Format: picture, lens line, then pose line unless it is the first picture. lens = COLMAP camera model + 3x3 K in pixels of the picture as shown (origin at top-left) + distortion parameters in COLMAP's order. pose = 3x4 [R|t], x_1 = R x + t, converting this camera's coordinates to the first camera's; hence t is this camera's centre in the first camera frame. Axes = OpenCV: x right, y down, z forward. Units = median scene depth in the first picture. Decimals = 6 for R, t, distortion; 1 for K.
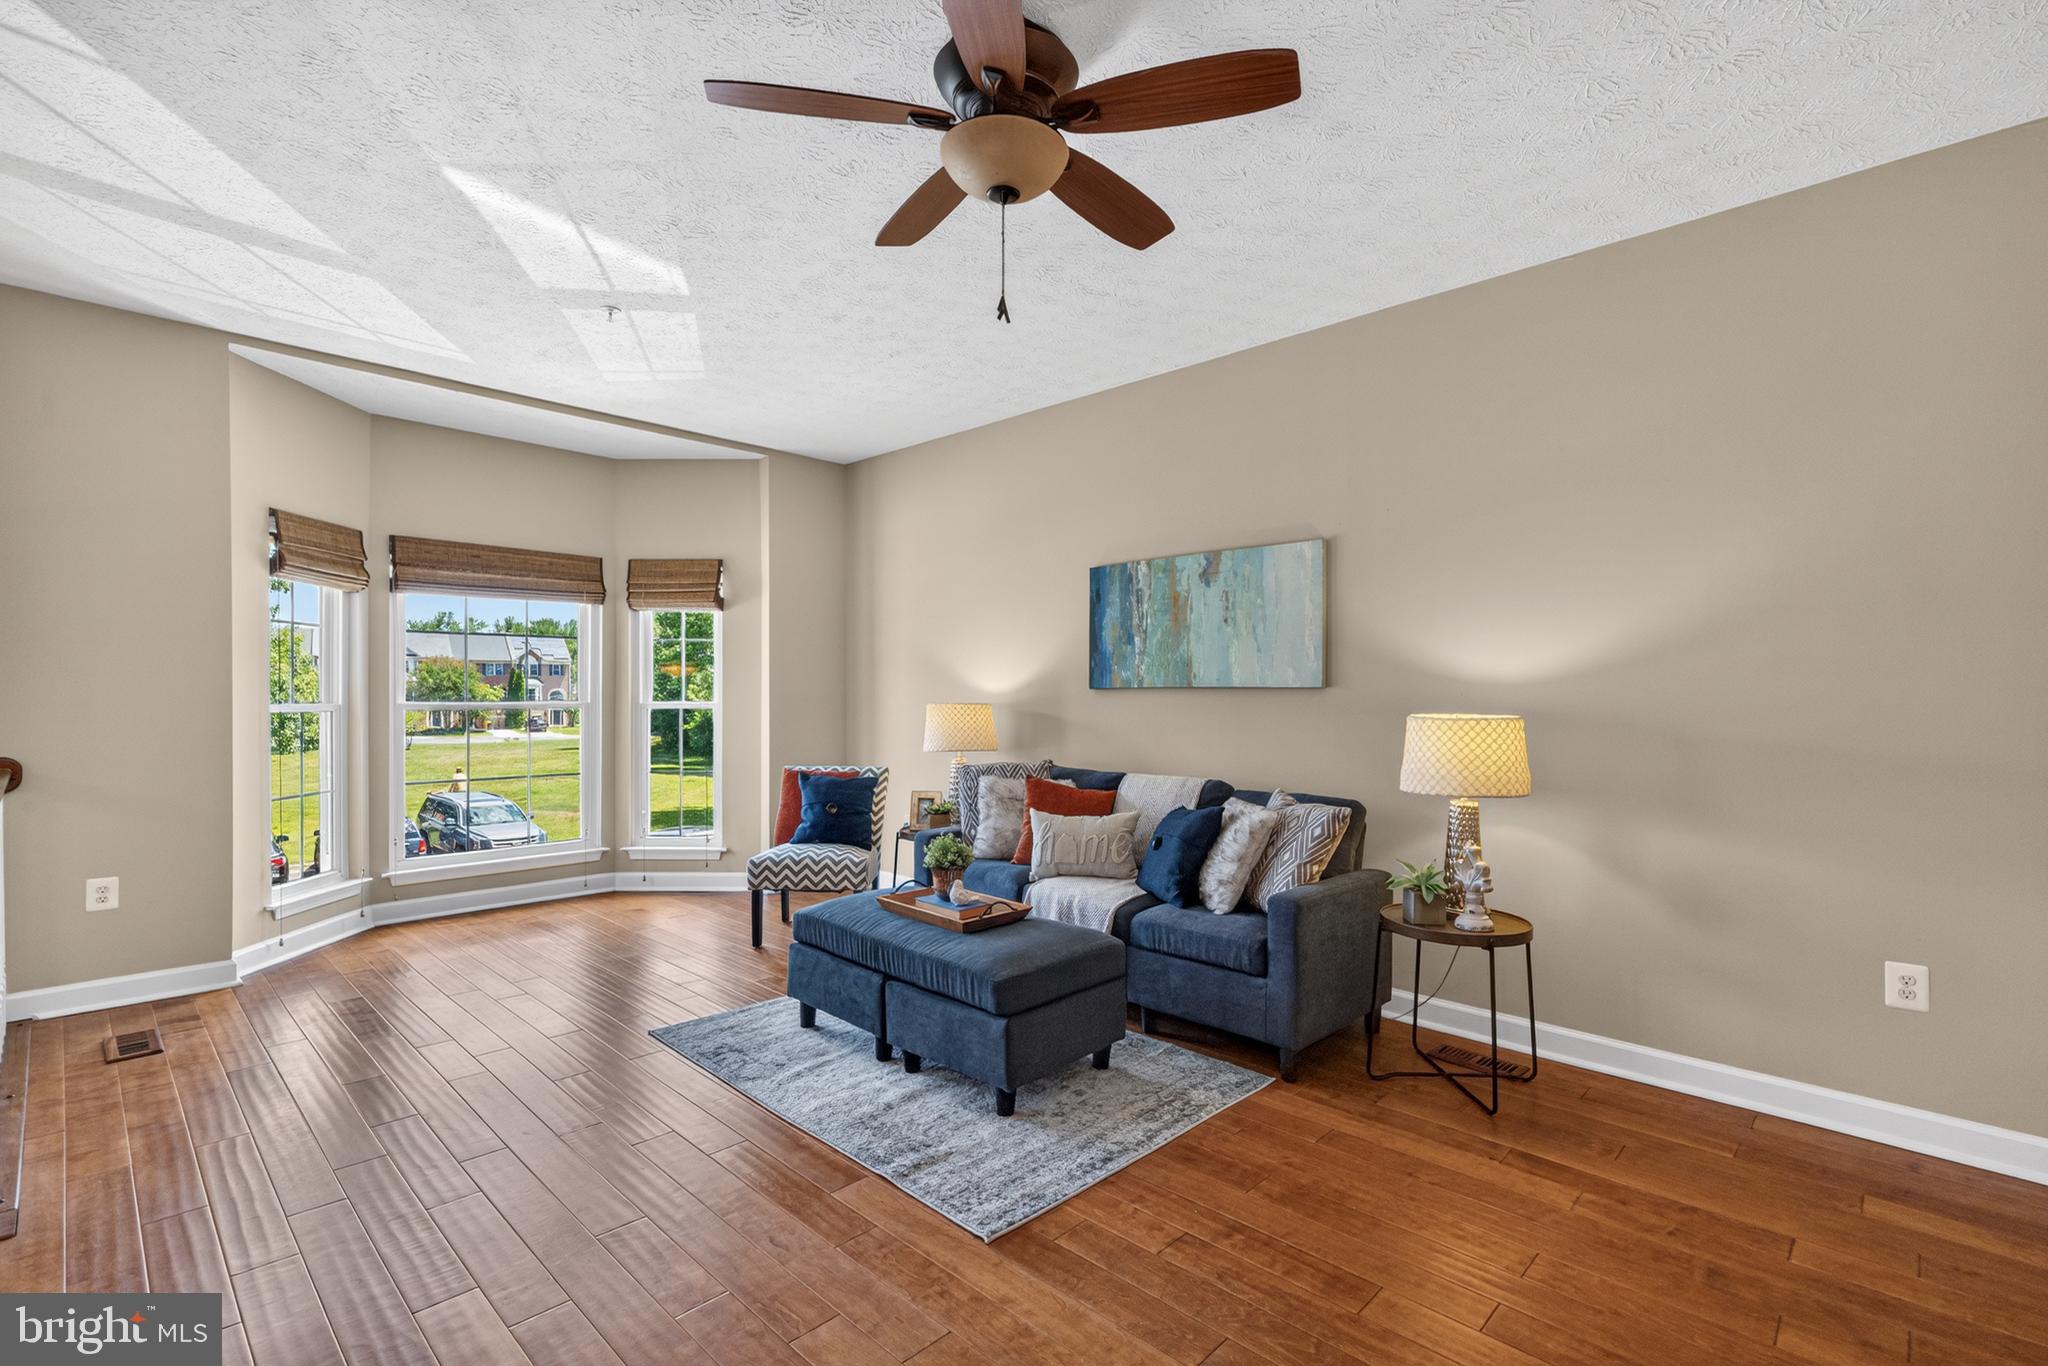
lens RADIAL K [[920.0, 0, 1034.8], [0, 920.0, 698.5], [0, 0, 1]] dist [0.003402, -0.000937]
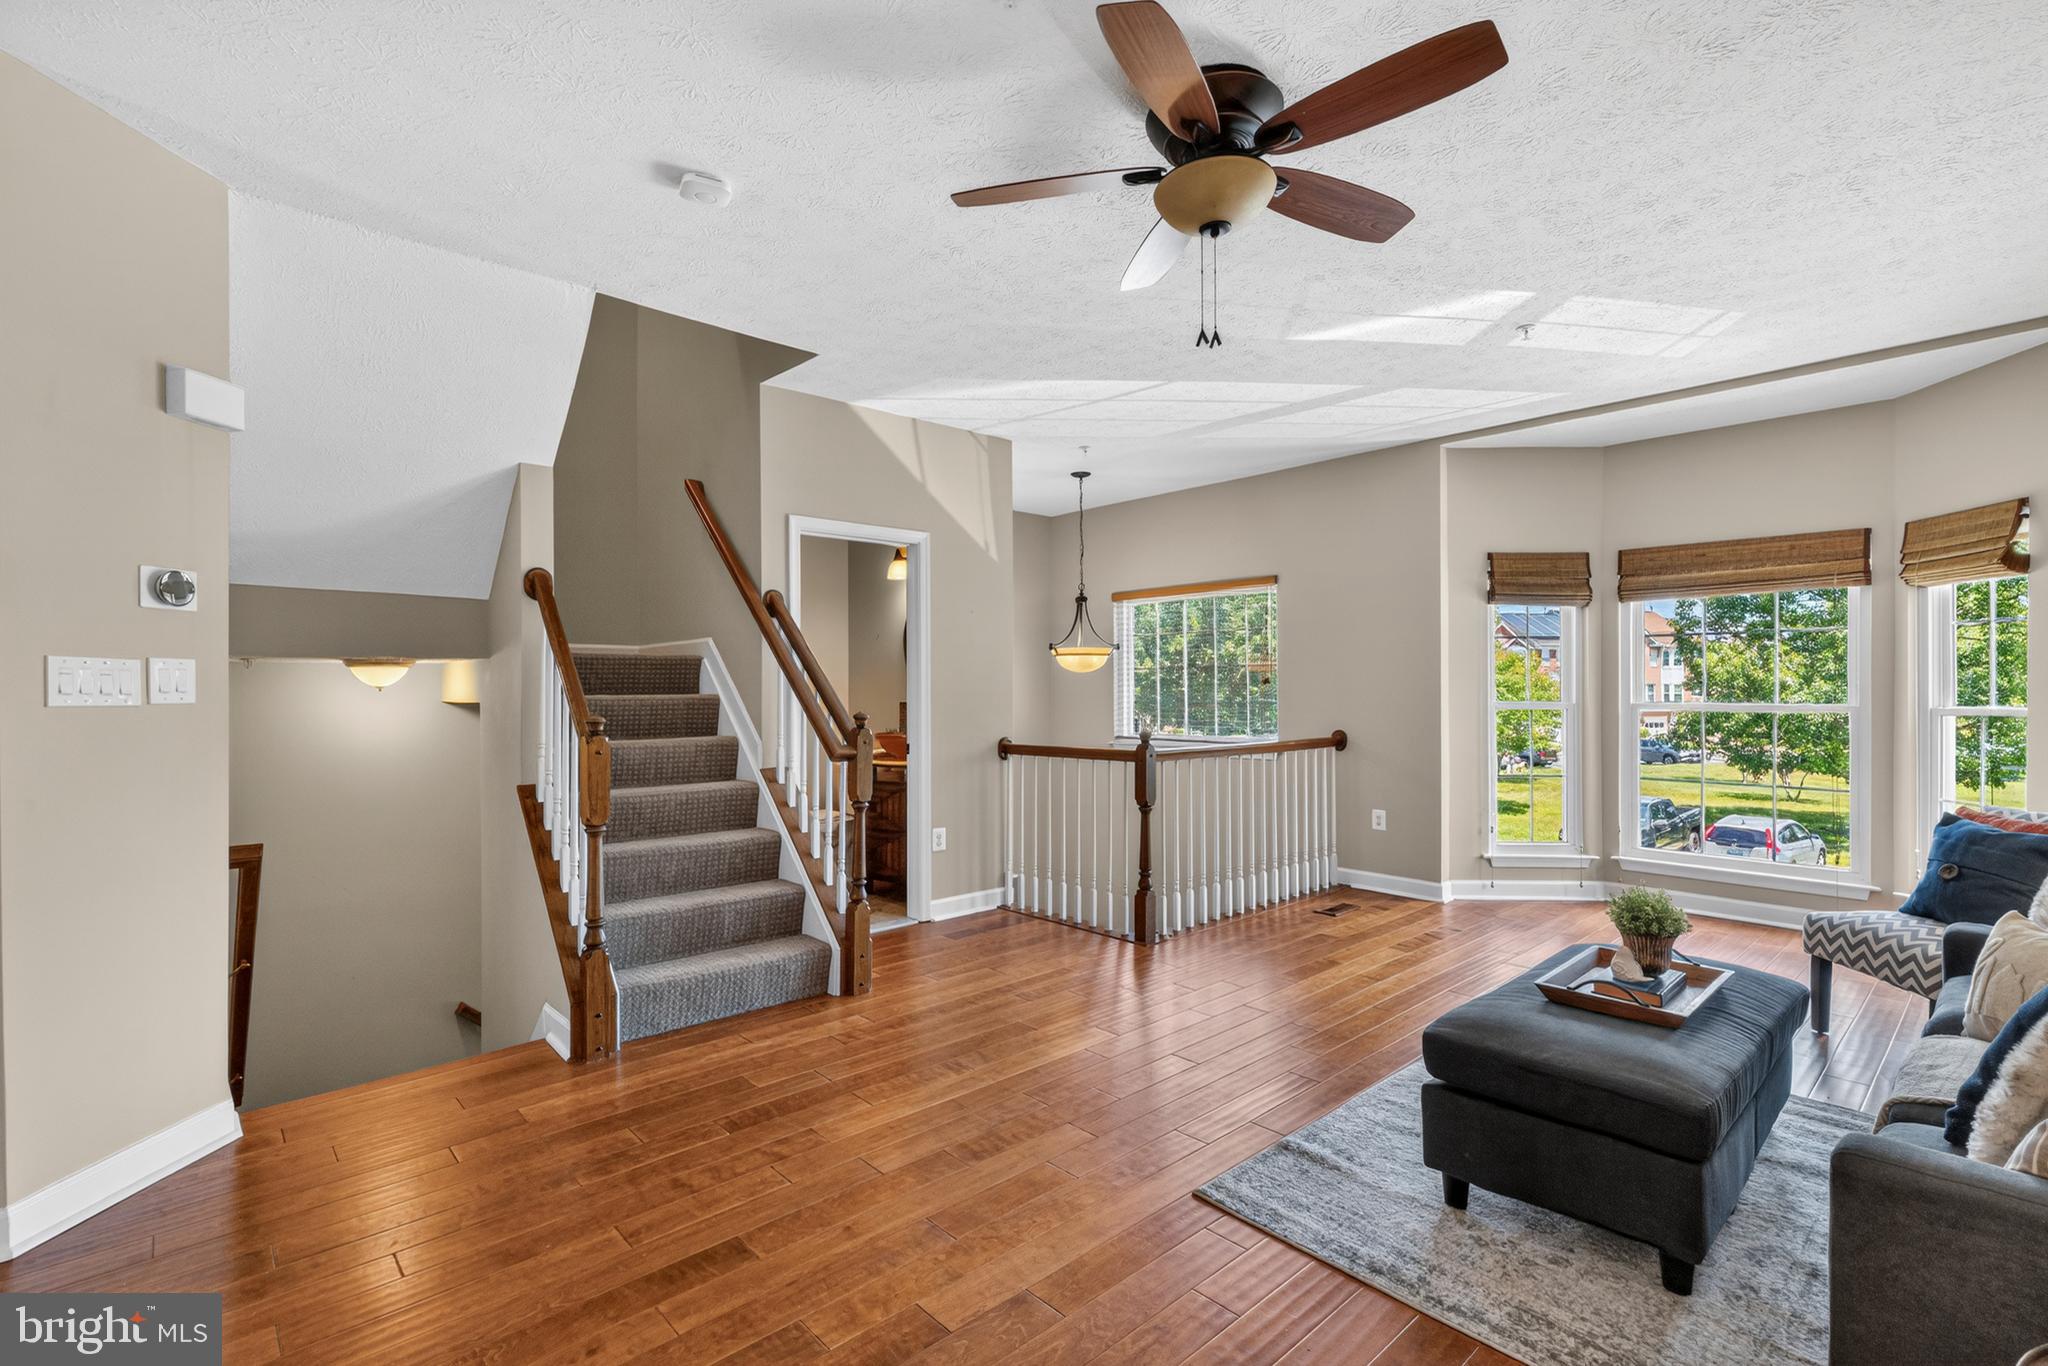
lens RADIAL K [[920.0, 0, 1030.8], [0, 920.0, 681.6], [0, 0, 1]] dist [0.003402, -0.000937]
pose [[-0.059010, -0.011959, -0.998186, 0.522317], [-0.008540, 0.999898, -0.011475, -0.001859], [0.998221, 0.007847, -0.059106, 0.424790]]
